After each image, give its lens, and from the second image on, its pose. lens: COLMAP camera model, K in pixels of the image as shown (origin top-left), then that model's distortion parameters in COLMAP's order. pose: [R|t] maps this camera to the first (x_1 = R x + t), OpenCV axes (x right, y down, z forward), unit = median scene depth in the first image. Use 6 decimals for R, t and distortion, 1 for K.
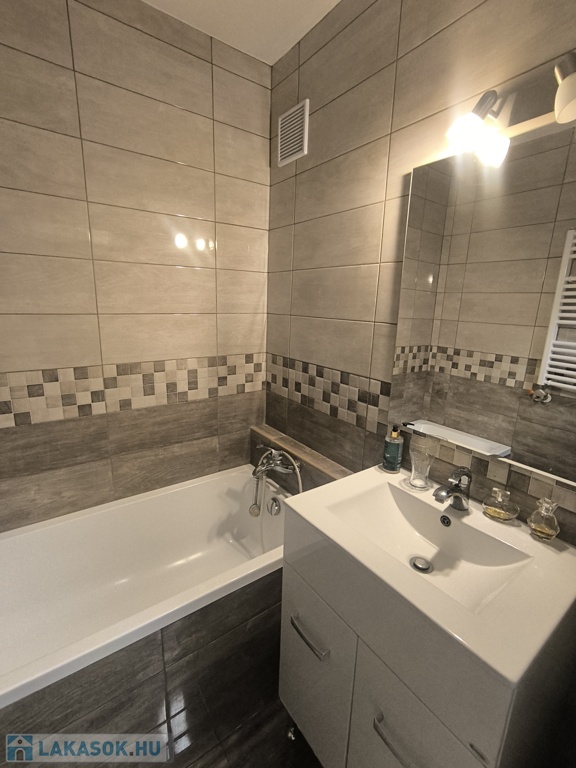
lens RADIAL K [[348.6, 0, 287.0], [0, 348.6, 380.6], [0, 0, 1]] dist [-0.032954, 0.016608]
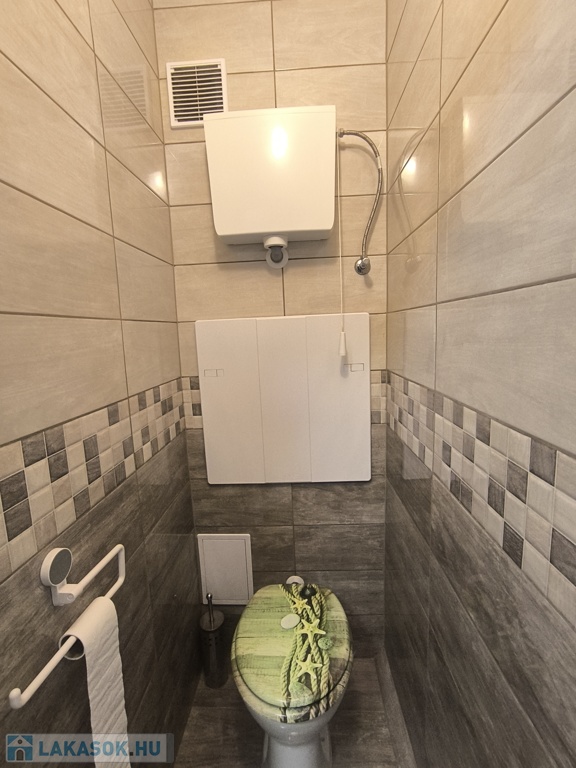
lens RADIAL K [[348.6, 0, 288.8], [0, 348.6, 379.7], [0, 0, 1]] dist [-0.032954, 0.016608]
pose [[0.779425, 0.033487, -0.625600, 0.168387], [-0.082428, 0.995371, -0.049416, -0.043573], [0.621049, 0.090083, 0.778577, 0.561022]]
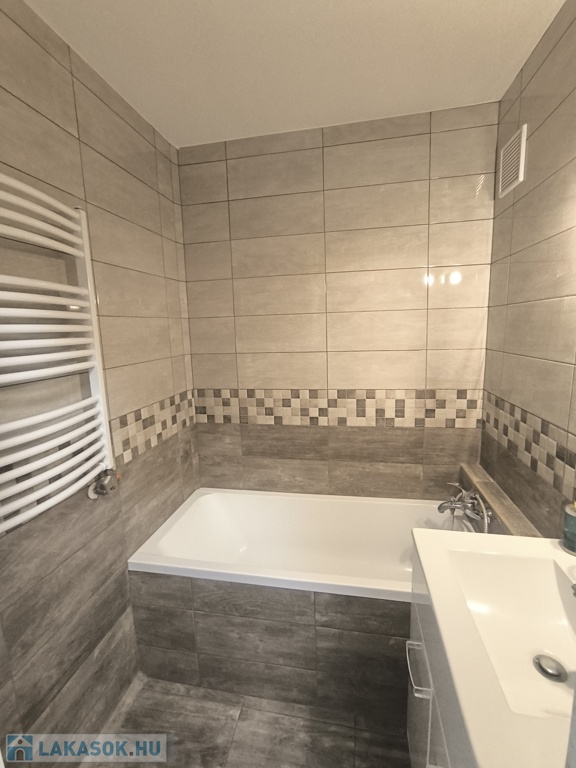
lens RADIAL K [[348.6, 0, 288.5], [0, 348.6, 380.7], [0, 0, 1]] dist [-0.032954, 0.016608]
pose [[0.683374, 0.061530, -0.727471, 0.321519], [-0.112008, 0.993481, -0.021189, -0.030816], [0.721425, 0.095963, 0.685811, -0.038853]]
